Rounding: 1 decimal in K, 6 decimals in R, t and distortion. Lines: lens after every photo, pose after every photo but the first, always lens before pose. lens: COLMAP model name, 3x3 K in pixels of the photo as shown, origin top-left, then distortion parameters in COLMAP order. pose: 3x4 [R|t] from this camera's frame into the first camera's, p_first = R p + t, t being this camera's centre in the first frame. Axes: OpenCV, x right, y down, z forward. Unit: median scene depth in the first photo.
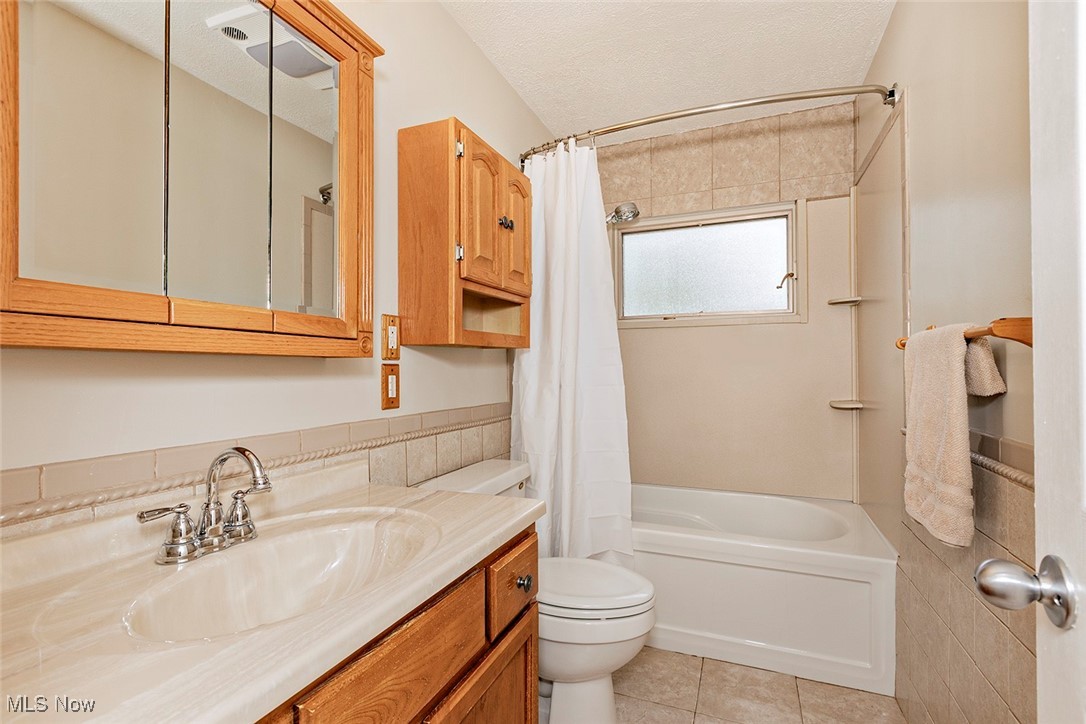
lens RADIAL K [[494.7, 0, 545.3], [0, 494.7, 357.1], [0, 0, 1]] dist [-0.006495, -0.000497]
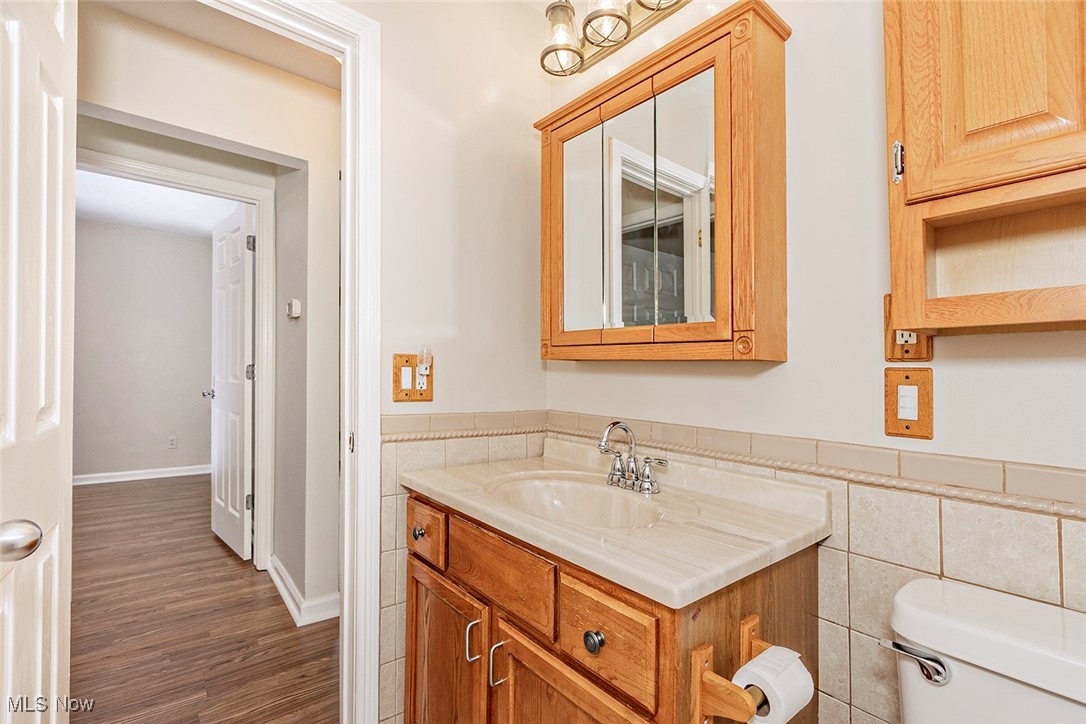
lens RADIAL K [[494.7, 0, 543.2], [0, 494.7, 367.3], [0, 0, 1]] dist [-0.006495, -0.000497]
pose [[-0.471288, -0.005082, -0.881965, 0.600422], [0.007560, 0.999923, -0.009801, 0.020687], [0.881947, -0.011287, -0.471214, 1.109560]]
